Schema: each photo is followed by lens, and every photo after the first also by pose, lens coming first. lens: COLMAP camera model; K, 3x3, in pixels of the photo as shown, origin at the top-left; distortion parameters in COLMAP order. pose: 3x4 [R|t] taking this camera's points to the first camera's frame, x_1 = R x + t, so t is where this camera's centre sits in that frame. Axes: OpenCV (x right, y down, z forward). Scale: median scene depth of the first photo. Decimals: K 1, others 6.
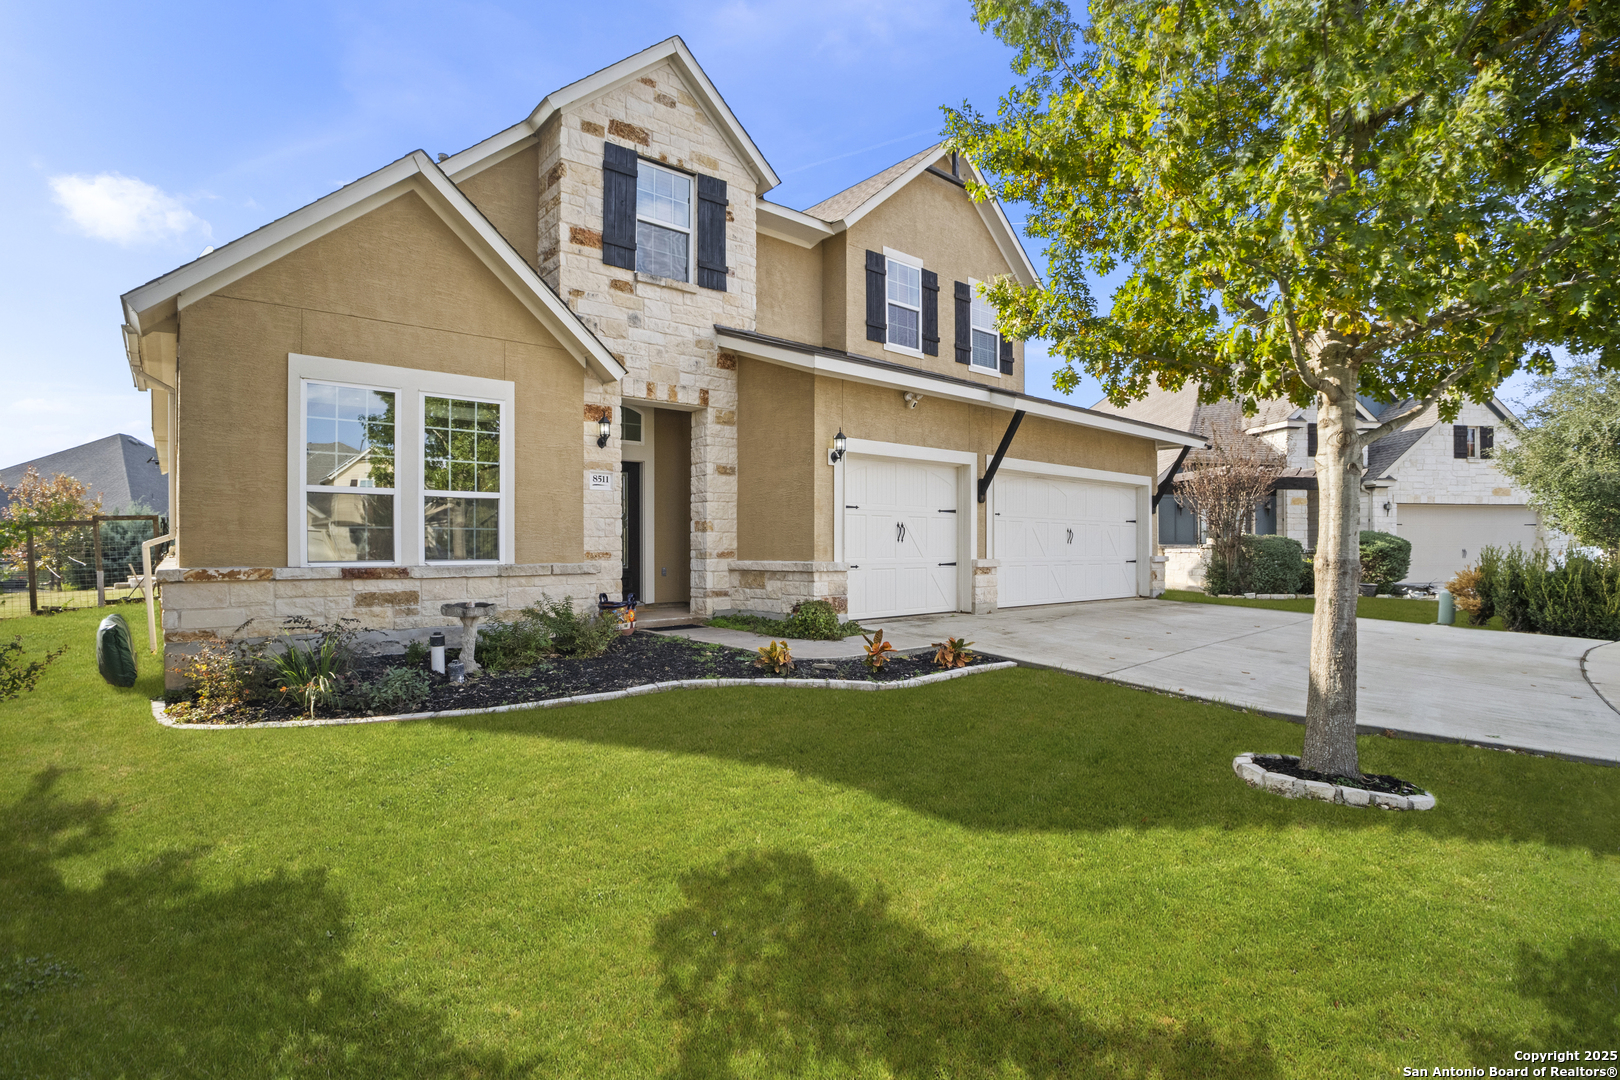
lens RADIAL K [[787.3, 0, 811.9], [0, 787.3, 544.1], [0, 0, 1]] dist [-0.052132, 0.016952]
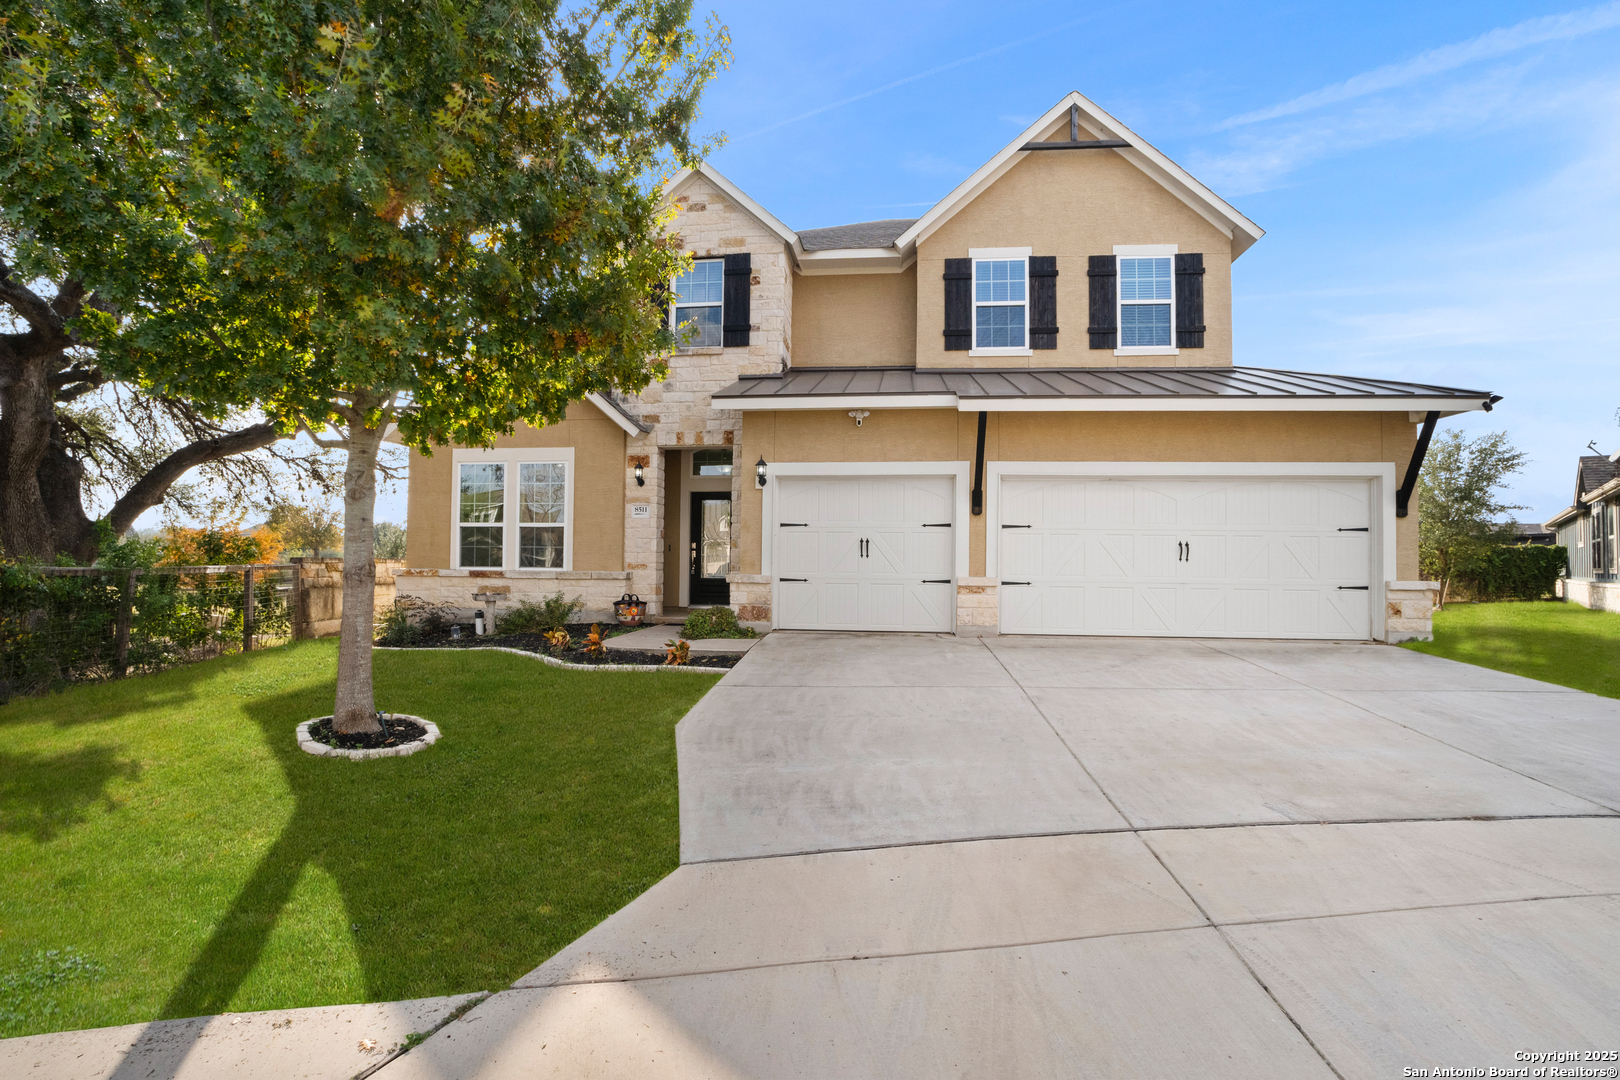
lens RADIAL K [[787.3, 0, 813.4], [0, 787.3, 537.1], [0, 0, 1]] dist [-0.052132, 0.016952]
pose [[0.679861, -0.013062, -0.733225, 0.842704], [-0.005765, 0.999715, -0.023155, -0.005528], [0.733318, 0.019970, 0.679592, 0.275346]]
